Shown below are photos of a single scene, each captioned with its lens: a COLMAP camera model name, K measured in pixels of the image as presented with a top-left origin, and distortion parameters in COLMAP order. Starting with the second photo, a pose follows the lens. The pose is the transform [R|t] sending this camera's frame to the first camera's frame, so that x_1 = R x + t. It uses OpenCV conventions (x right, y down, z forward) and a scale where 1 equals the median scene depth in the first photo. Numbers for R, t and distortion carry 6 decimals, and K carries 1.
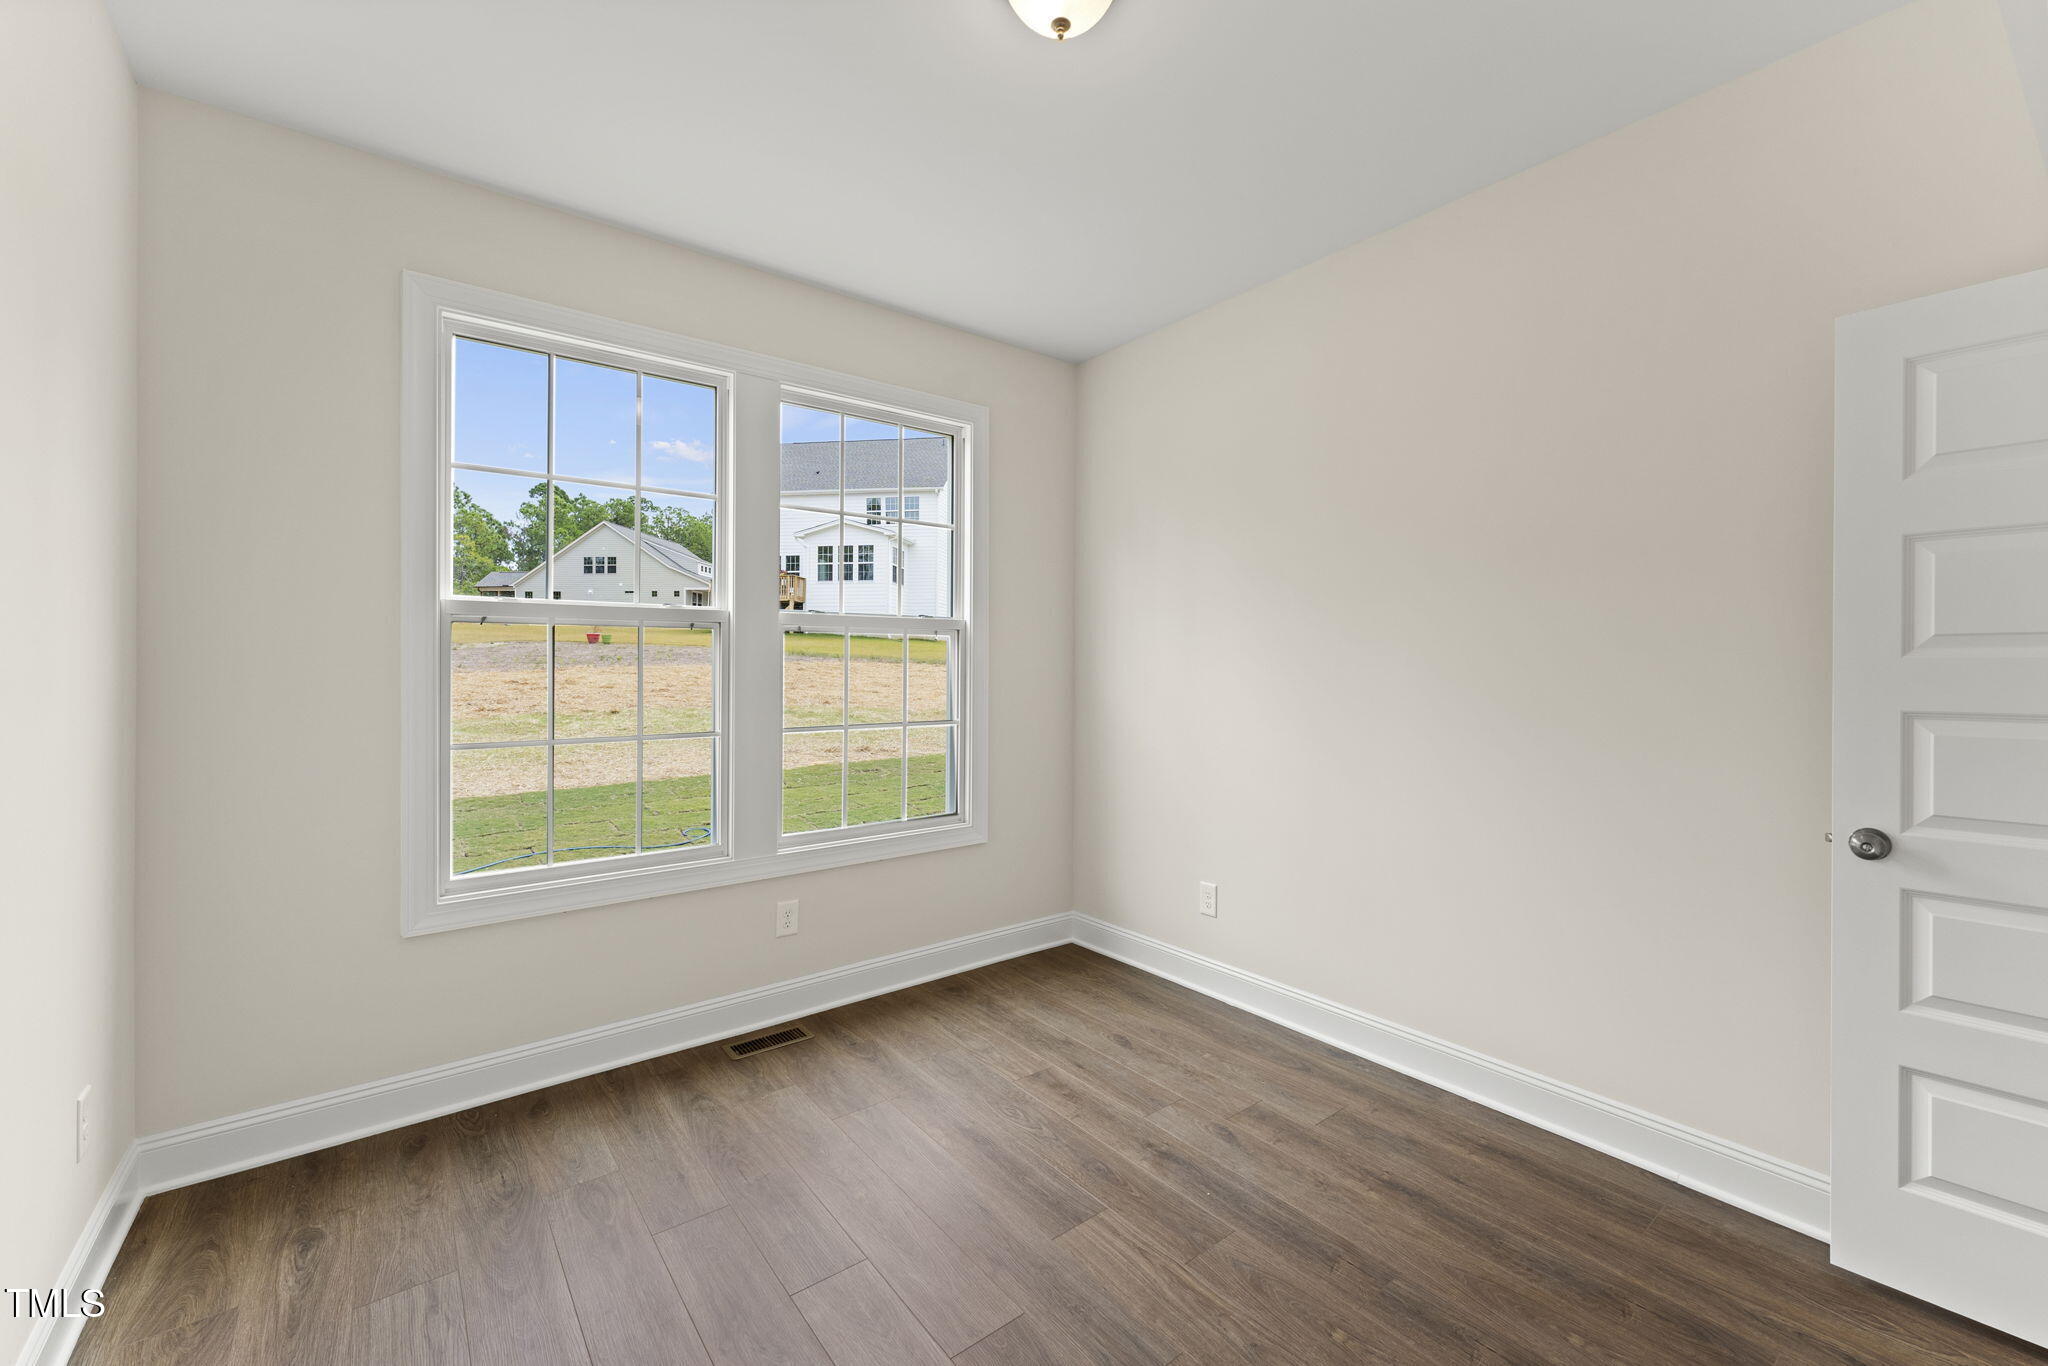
lens RADIAL K [[832.2, 0, 1033.5], [0, 832.2, 667.1], [0, 0, 1]] dist [0.002476, 0.000167]
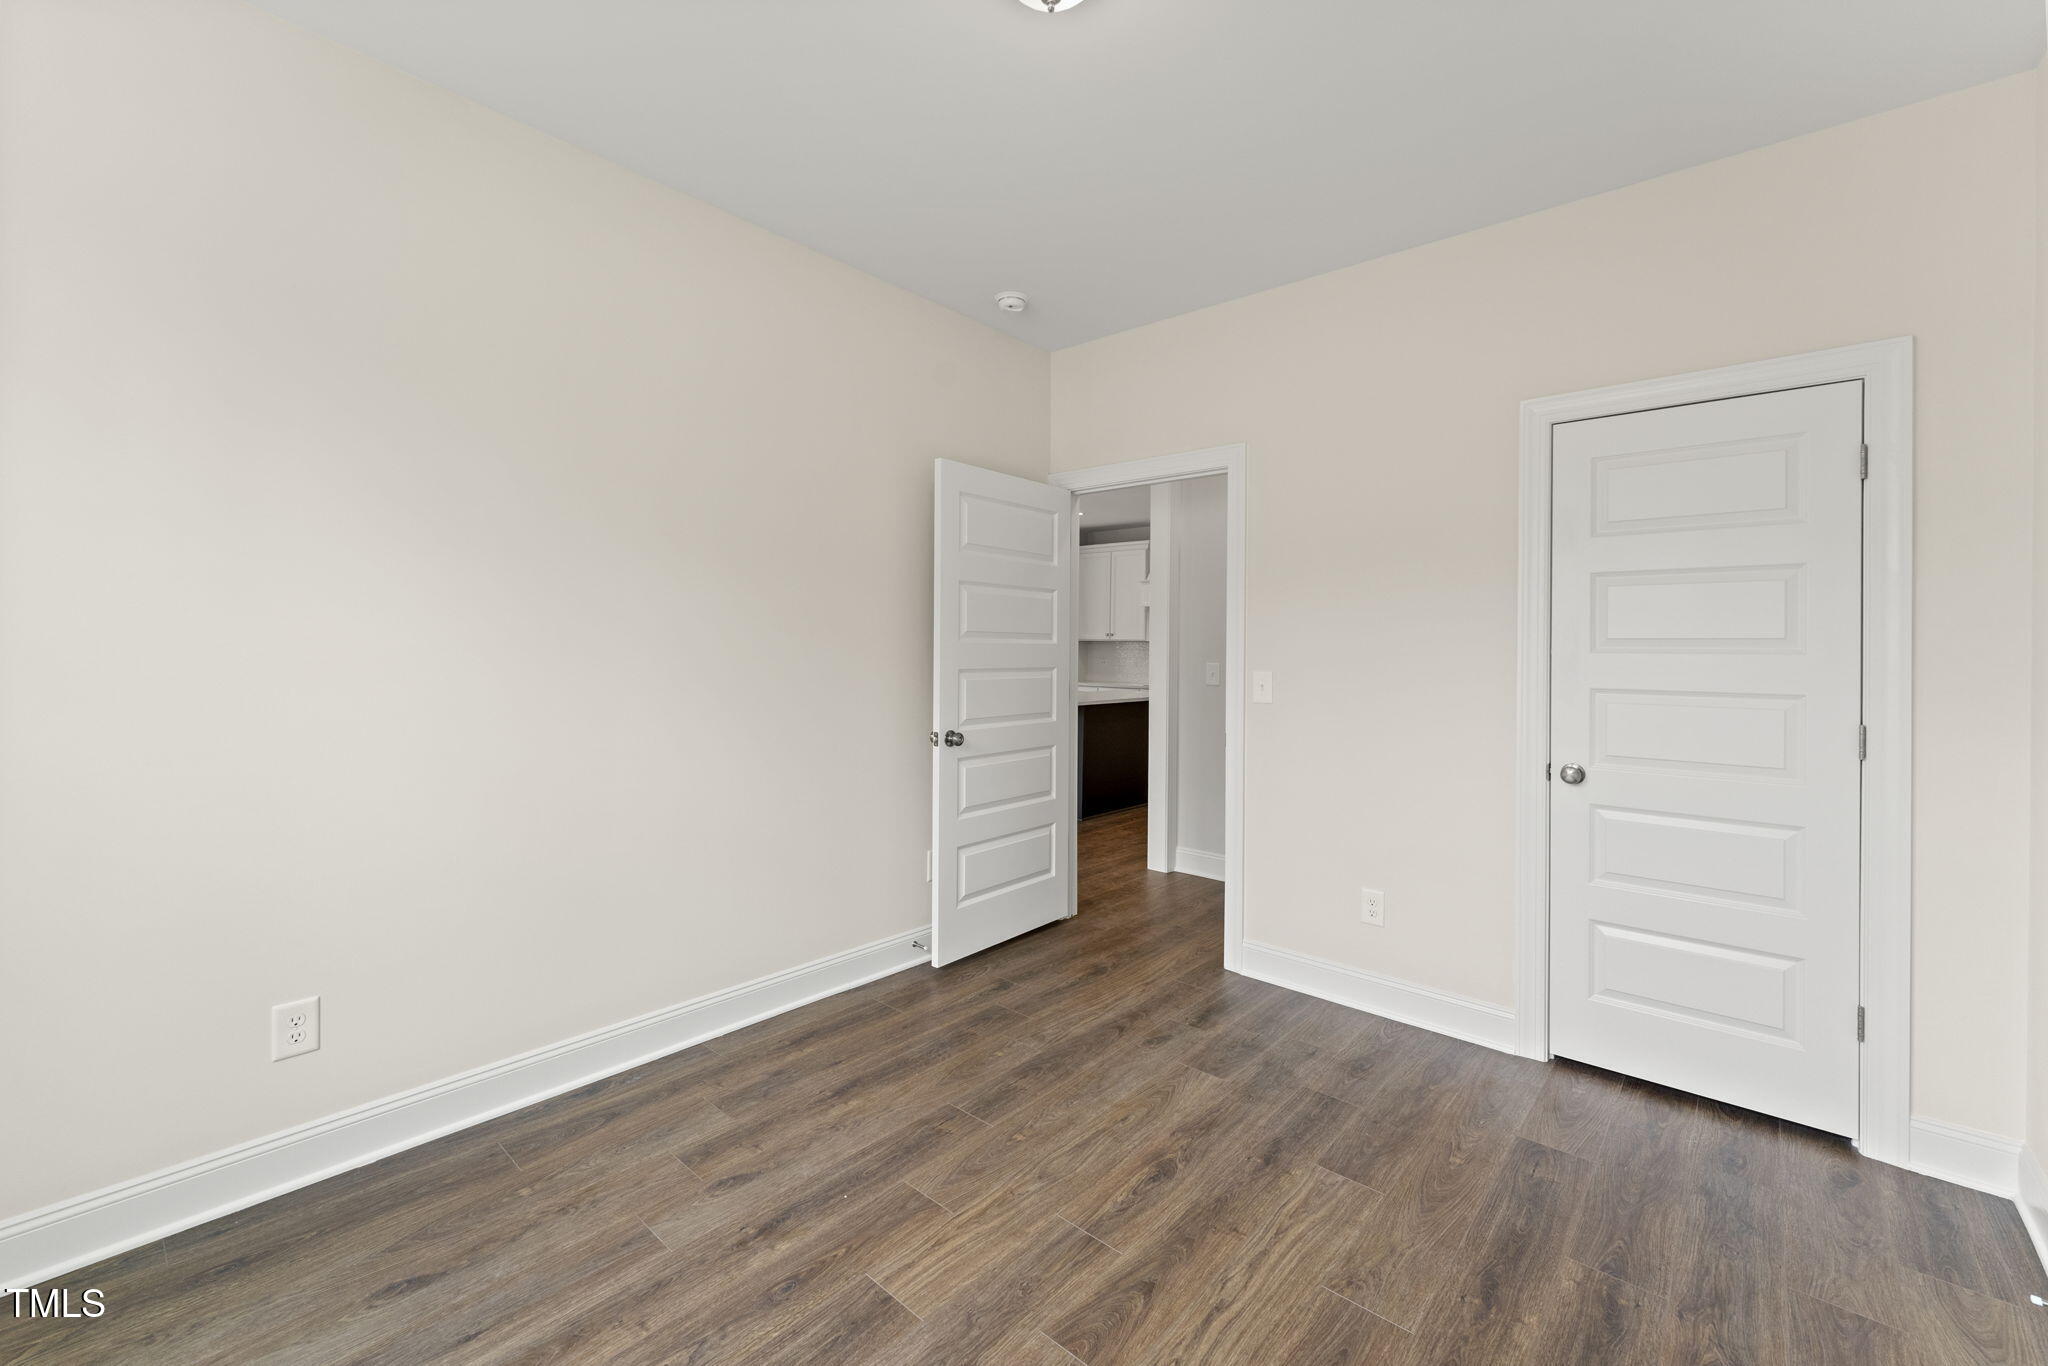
lens RADIAL K [[832.2, 0, 1033.5], [0, 832.2, 667.1], [0, 0, 1]] dist [0.002476, 0.000167]
pose [[-0.179284, -0.026182, 0.983449, -0.707240], [-0.012300, 0.999627, 0.024371, 0.001945], [-0.983720, -0.007727, -0.179539, 0.911530]]
